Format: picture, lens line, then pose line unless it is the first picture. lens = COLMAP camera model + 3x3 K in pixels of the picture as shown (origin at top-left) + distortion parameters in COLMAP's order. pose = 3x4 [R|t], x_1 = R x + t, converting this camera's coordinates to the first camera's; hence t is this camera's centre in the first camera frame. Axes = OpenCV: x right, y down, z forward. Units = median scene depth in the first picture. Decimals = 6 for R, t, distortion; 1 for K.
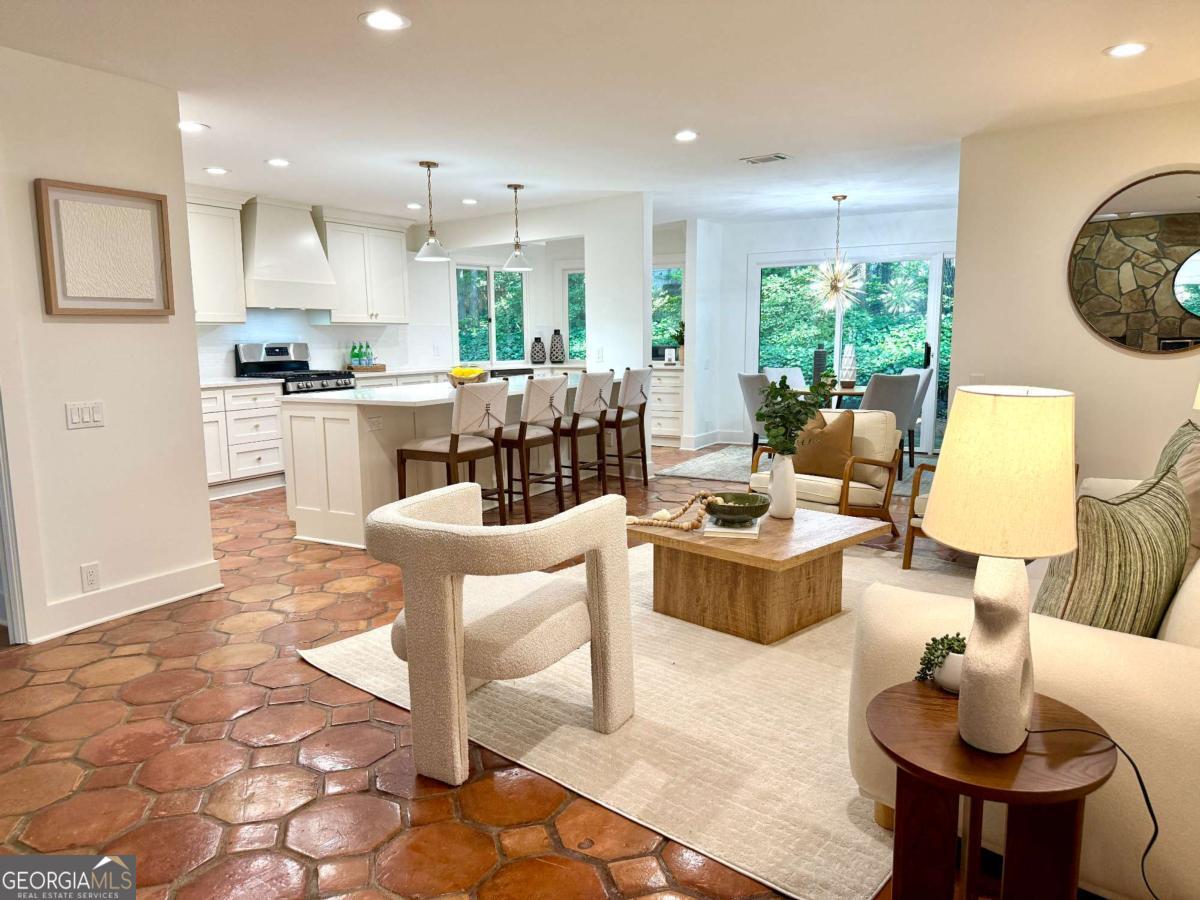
lens RADIAL K [[838.3, 0, 612.8], [0, 838.3, 447.9], [0, 0, 1]] dist [0.066231, -0.071129]
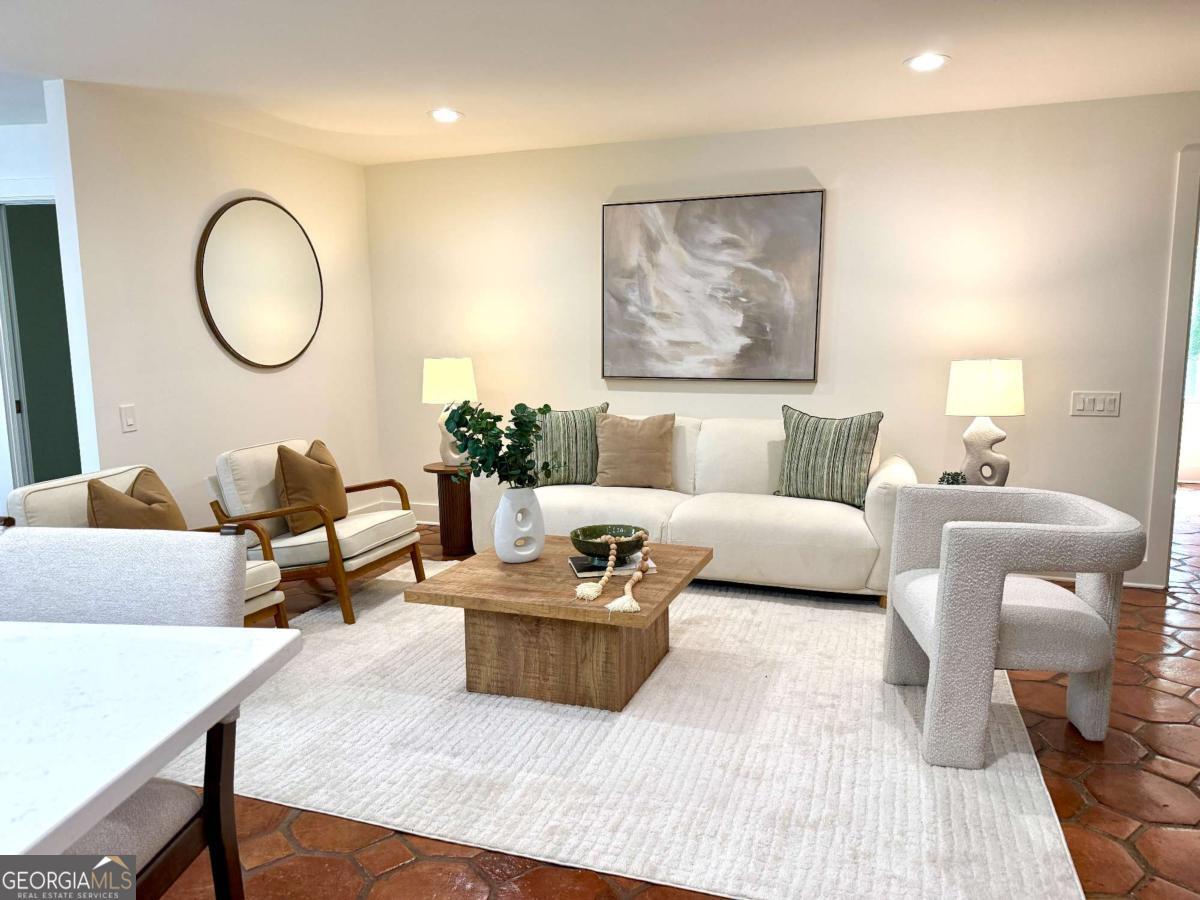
lens RADIAL K [[838.3, 0, 606.7], [0, 838.3, 456.6], [0, 0, 1]] dist [0.066231, -0.071129]
pose [[-0.389335, -0.113206, 0.914113, -0.316682], [0.141338, 0.973323, 0.180736, -0.084722], [-0.910188, 0.199566, -0.362948, 0.635254]]
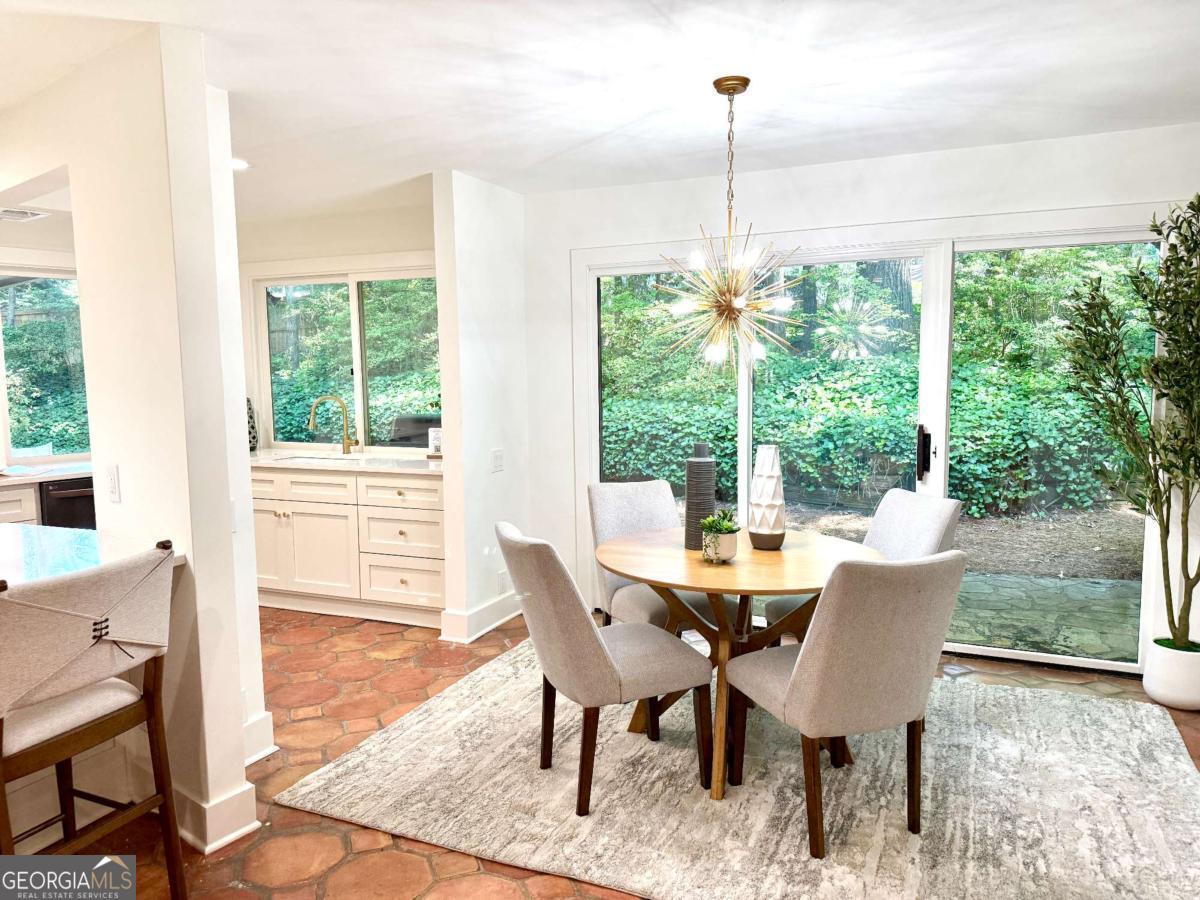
lens RADIAL K [[838.3, 0, 619.3], [0, 838.3, 438.9], [0, 0, 1]] dist [0.066231, -0.071129]
pose [[0.995169, -0.012132, 0.097427, 0.173100], [0.017081, 0.998597, -0.050127, -0.109277], [-0.096682, 0.051549, 0.993980, 0.611397]]
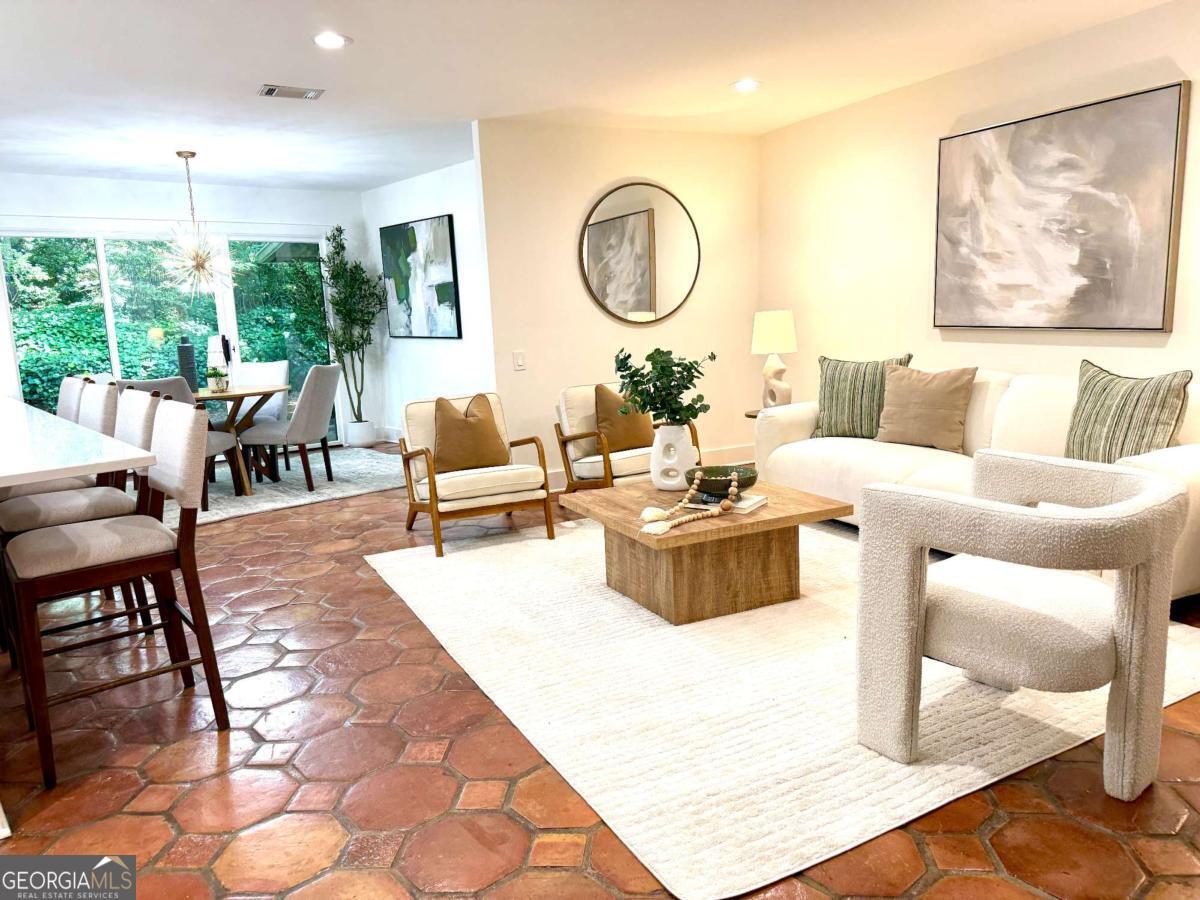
lens RADIAL K [[838.3, 0, 590.7], [0, 838.3, 451.3], [0, 0, 1]] dist [0.066231, -0.071129]
pose [[0.344333, -0.163557, 0.924491, -0.383820], [0.169122, 0.979406, 0.110282, -0.045716], [-0.923490, 0.118378, 0.364902, 0.386722]]
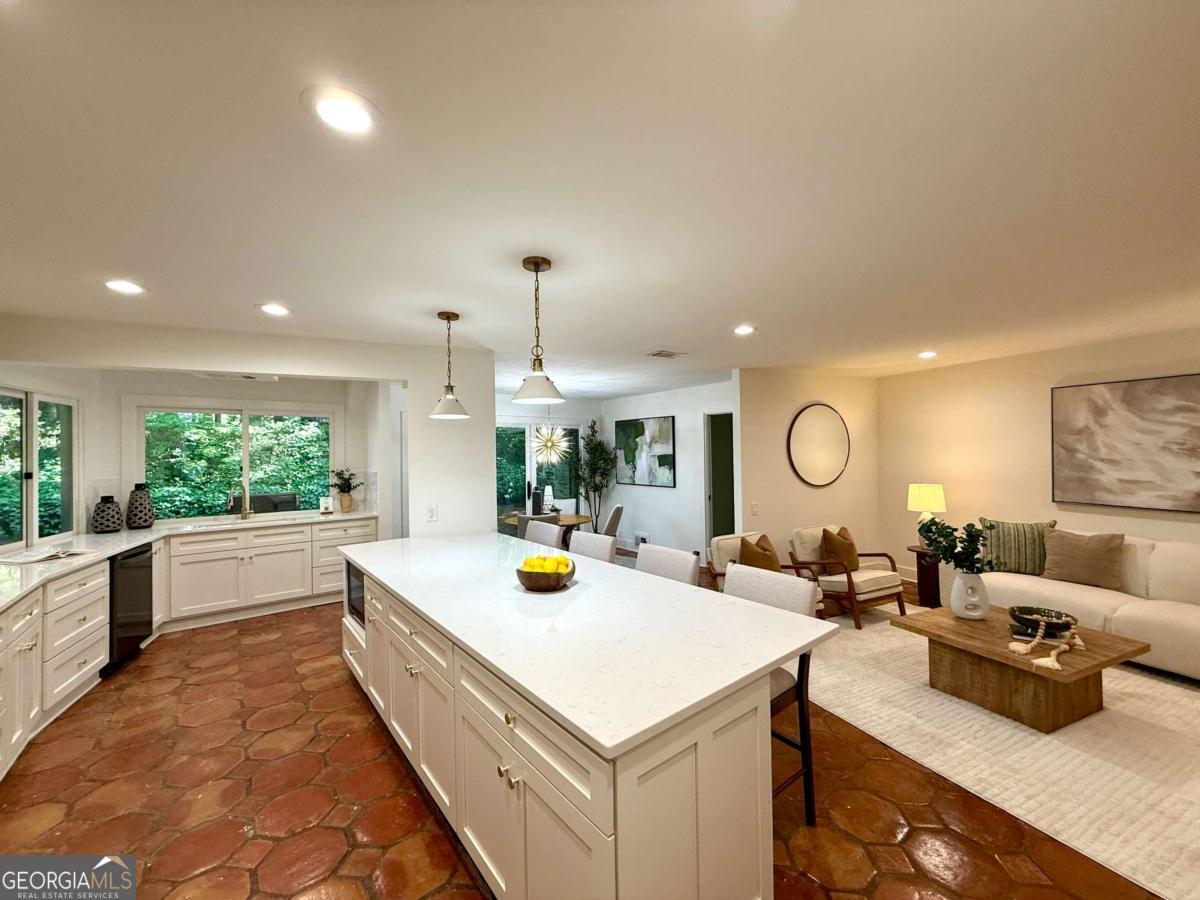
lens RADIAL K [[476.4, 0, 596.2], [0, 476.4, 446.3], [0, 0, 1]] dist [0.002520, 0.000505]
pose [[0.393947, 0.021561, 0.918880, -0.420825], [0.135938, 0.987364, -0.081449, -0.117730], [-0.909025, 0.156998, 0.386038, 0.640645]]
